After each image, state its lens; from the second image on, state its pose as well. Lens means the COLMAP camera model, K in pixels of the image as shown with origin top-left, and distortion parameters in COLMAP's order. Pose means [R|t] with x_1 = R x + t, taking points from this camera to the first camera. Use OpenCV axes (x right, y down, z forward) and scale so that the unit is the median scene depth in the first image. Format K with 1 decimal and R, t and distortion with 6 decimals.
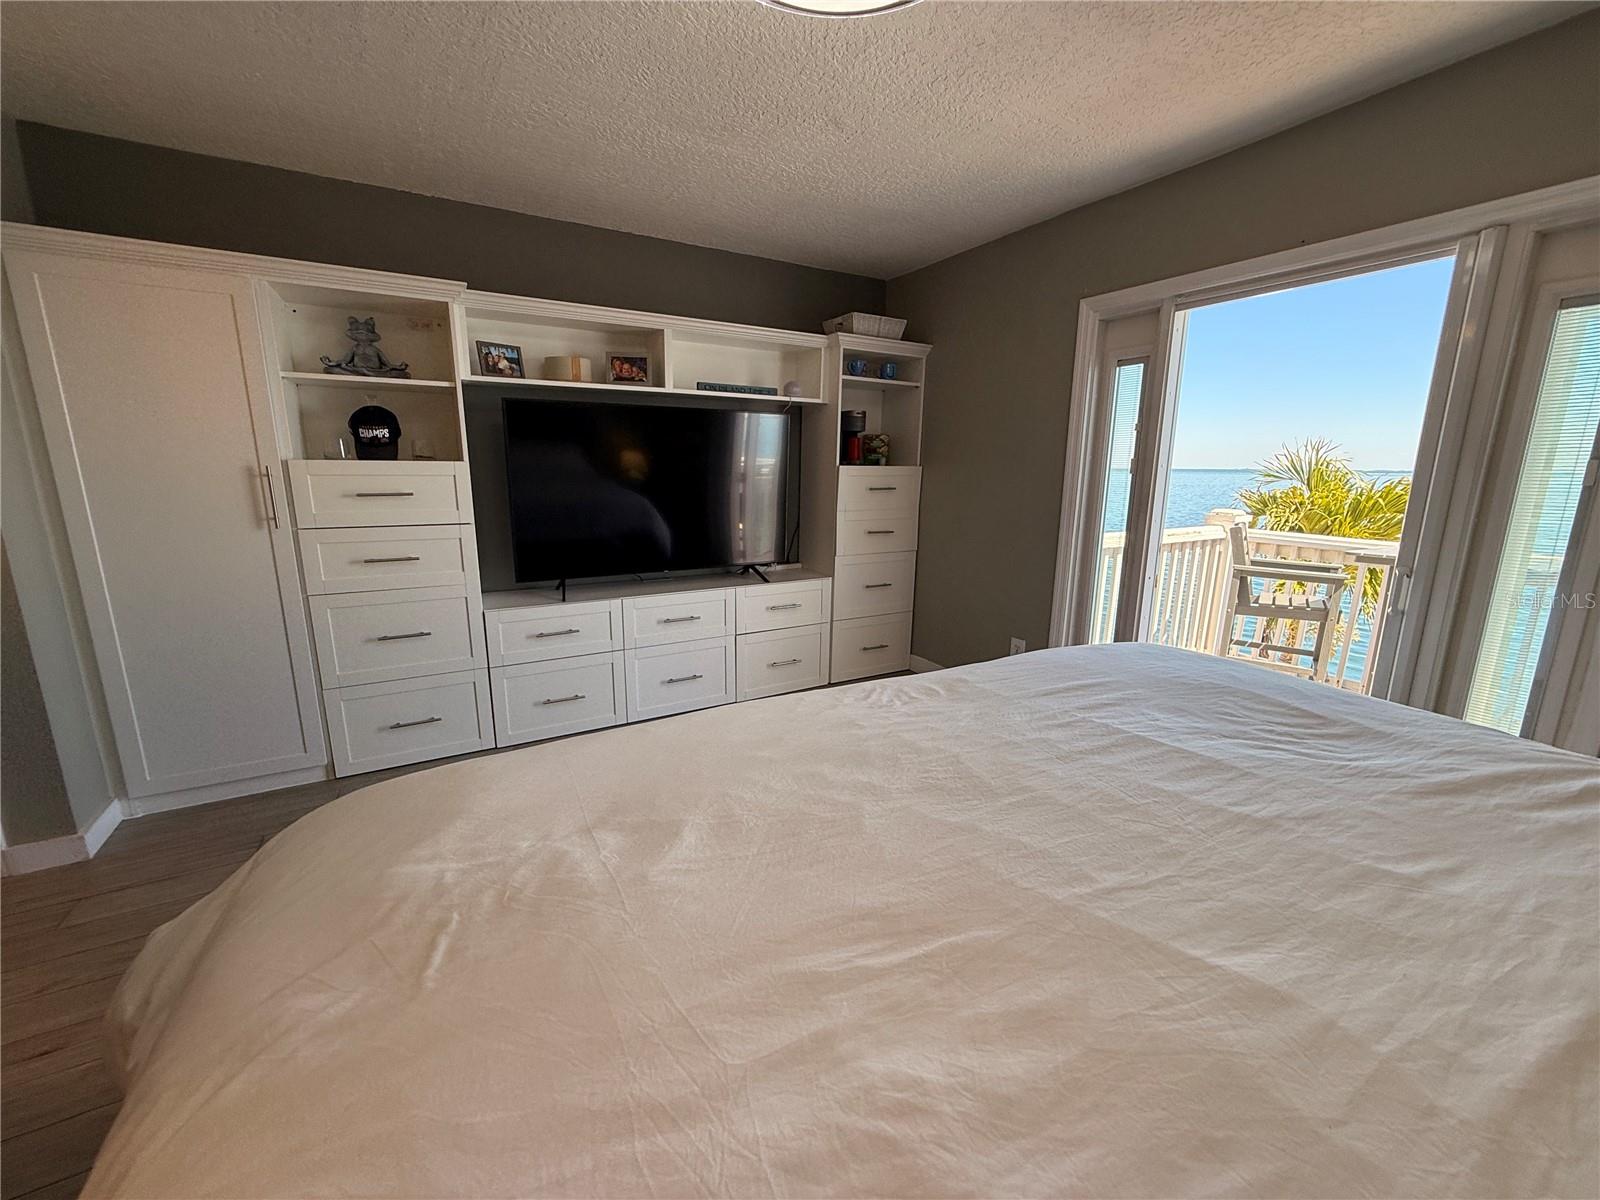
lens RADIAL K [[637.0, 0, 794.9], [0, 637.0, 603.7], [0, 0, 1]] dist [-0.001070, -0.000090]
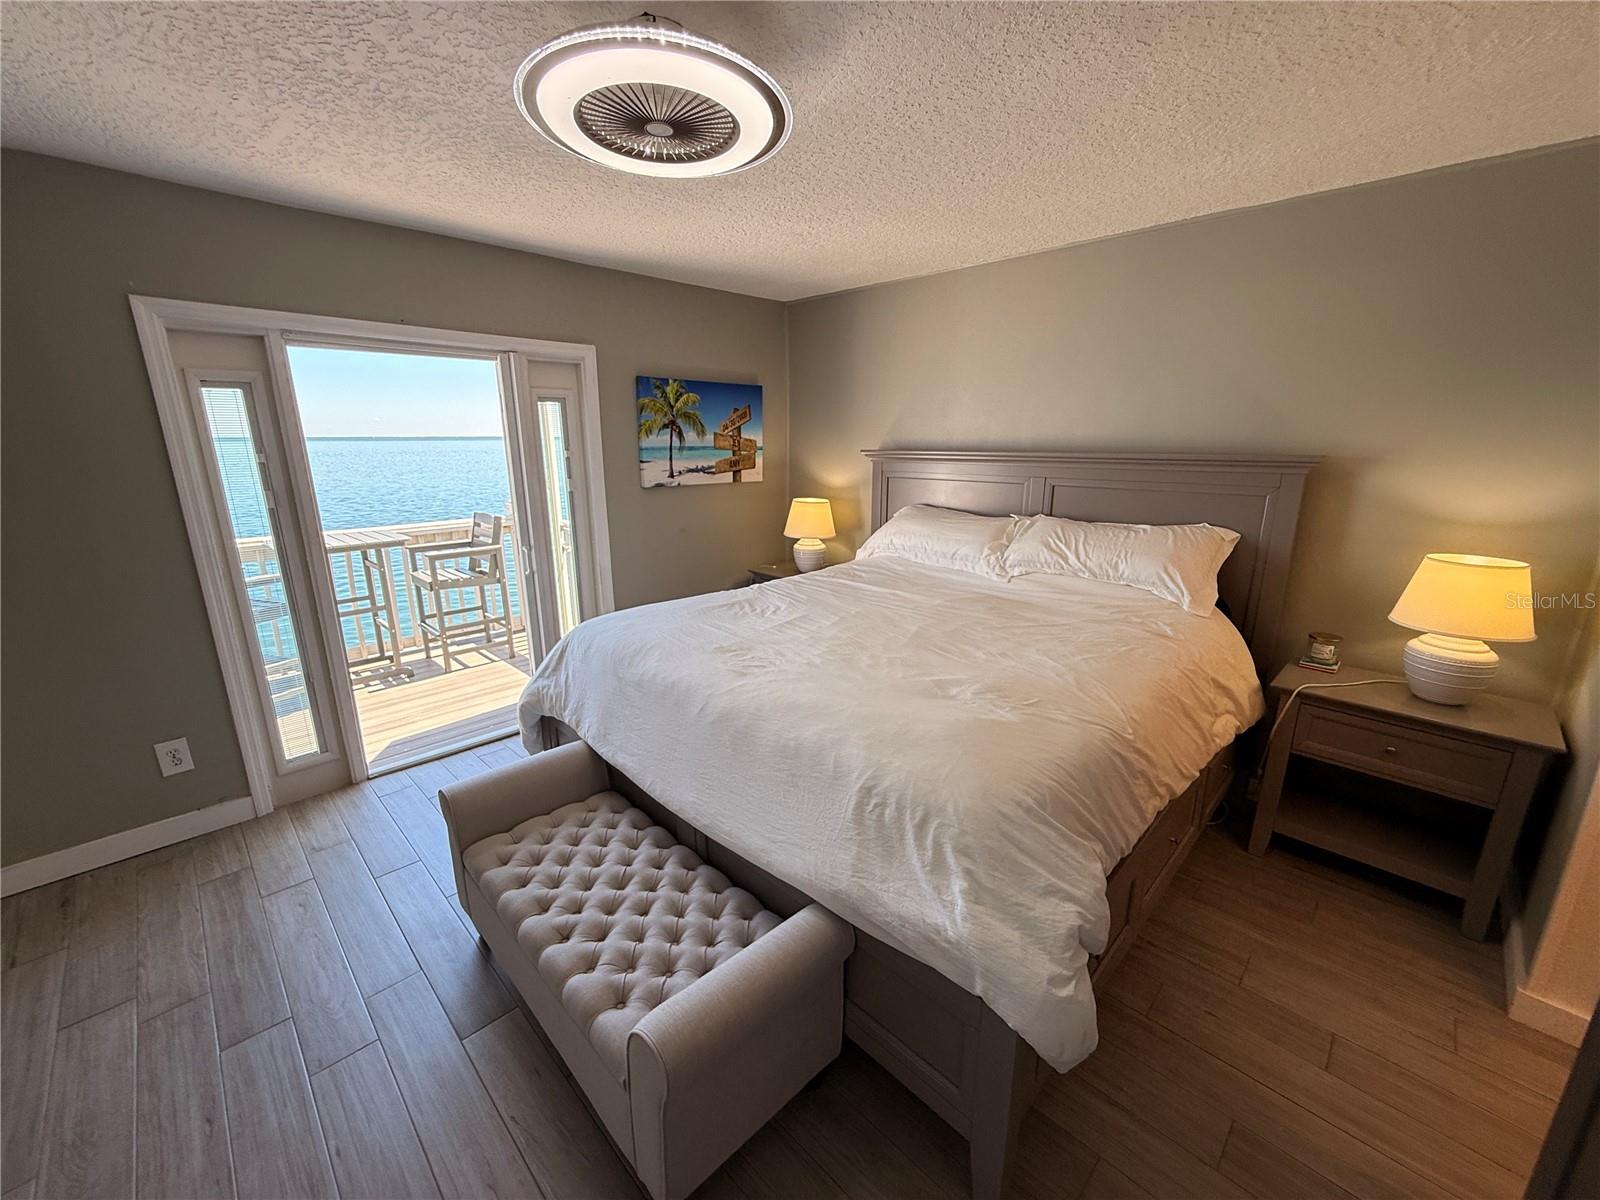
lens RADIAL K [[637.0, 0, 797.1], [0, 637.0, 599.3], [0, 0, 1]] dist [-0.001070, -0.000090]
pose [[-0.276836, -0.245081, 0.929138, -1.644793], [0.200978, 0.930775, 0.305395, -0.583175], [-0.939665, 0.271280, -0.208416, 1.417035]]
